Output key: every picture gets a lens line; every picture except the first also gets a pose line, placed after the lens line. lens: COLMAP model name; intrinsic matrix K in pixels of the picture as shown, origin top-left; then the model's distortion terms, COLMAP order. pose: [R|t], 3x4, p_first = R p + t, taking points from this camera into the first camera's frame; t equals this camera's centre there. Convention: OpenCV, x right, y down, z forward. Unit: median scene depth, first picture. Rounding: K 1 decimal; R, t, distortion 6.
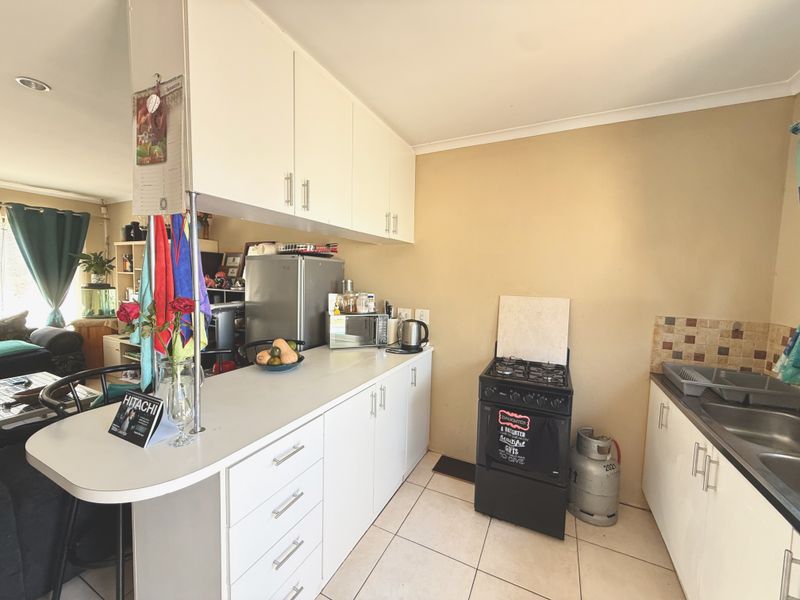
lens RADIAL K [[318.7, 0, 400.0], [0, 318.7, 300.0], [0, 0, 1]] dist [-0.000694, 0.000187]
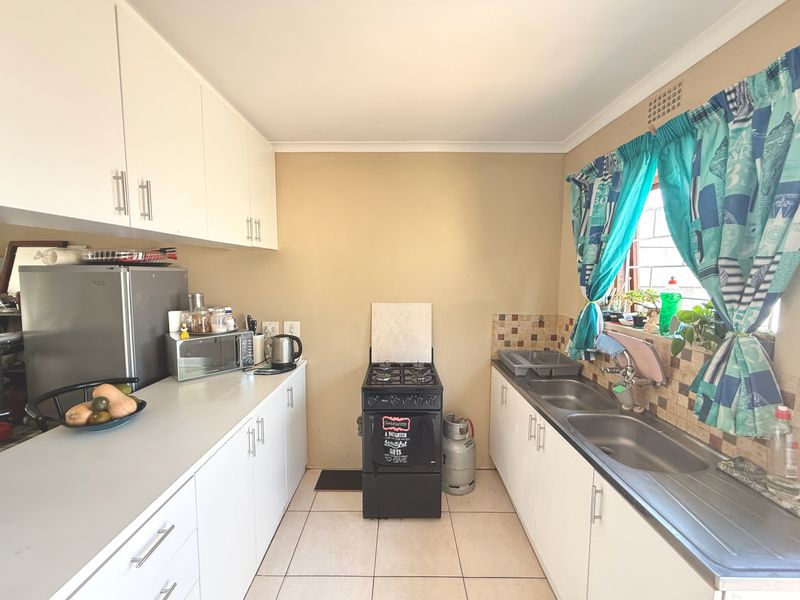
lens RADIAL K [[323.6, 0, 400.0], [0, 323.6, 300.0], [0, 0, 1]] dist [-0.001532, 0.000089]
pose [[0.898285, -0.055444, 0.435902, -0.067866], [0.047501, 0.998447, 0.029107, -0.056709], [-0.436839, -0.005441, 0.899523, 0.021356]]
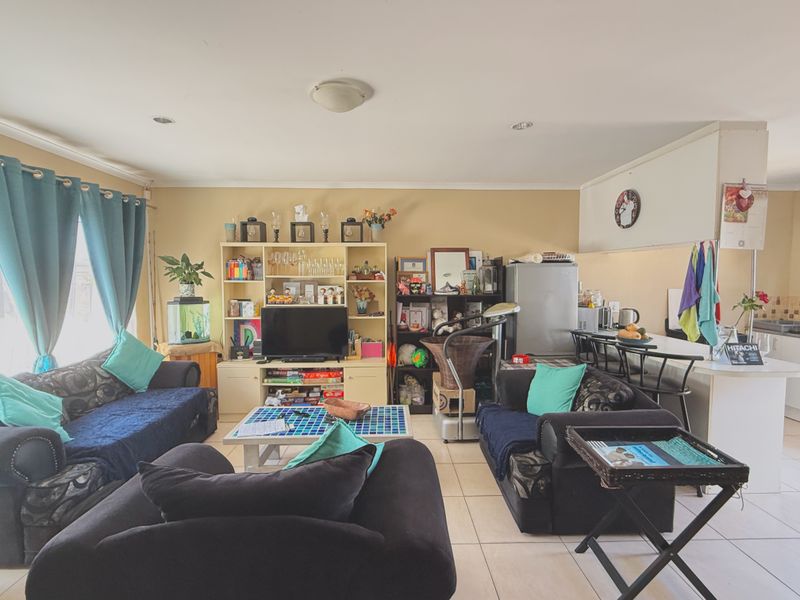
lens RADIAL K [[384.5, 0, 400.0], [0, 384.5, 300.0], [0, 0, 1]] dist [0.001600, 0.000707]
pose [[0.884286, -0.049413, 0.464324, -1.966709], [0.054149, 0.998528, 0.003138, -0.042246], [-0.463795, 0.022367, 0.885660, -0.054747]]
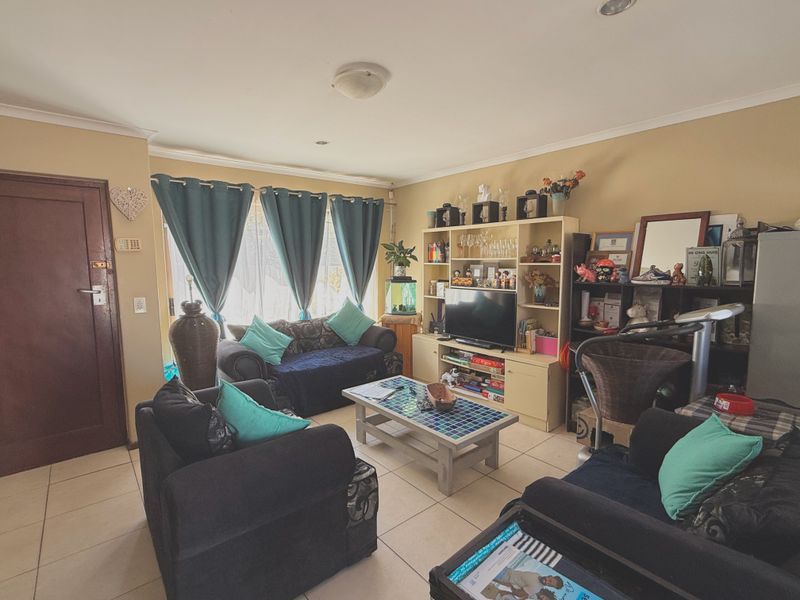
lens RADIAL K [[384.5, 0, 400.0], [0, 384.5, 300.0], [0, 0, 1]] dist [0.001600, 0.000707]
pose [[0.916135, 0.012052, -0.400689, -1.083009], [-0.000893, 0.999607, 0.028024, -0.031781], [0.400869, -0.025316, 0.915785, -0.004342]]
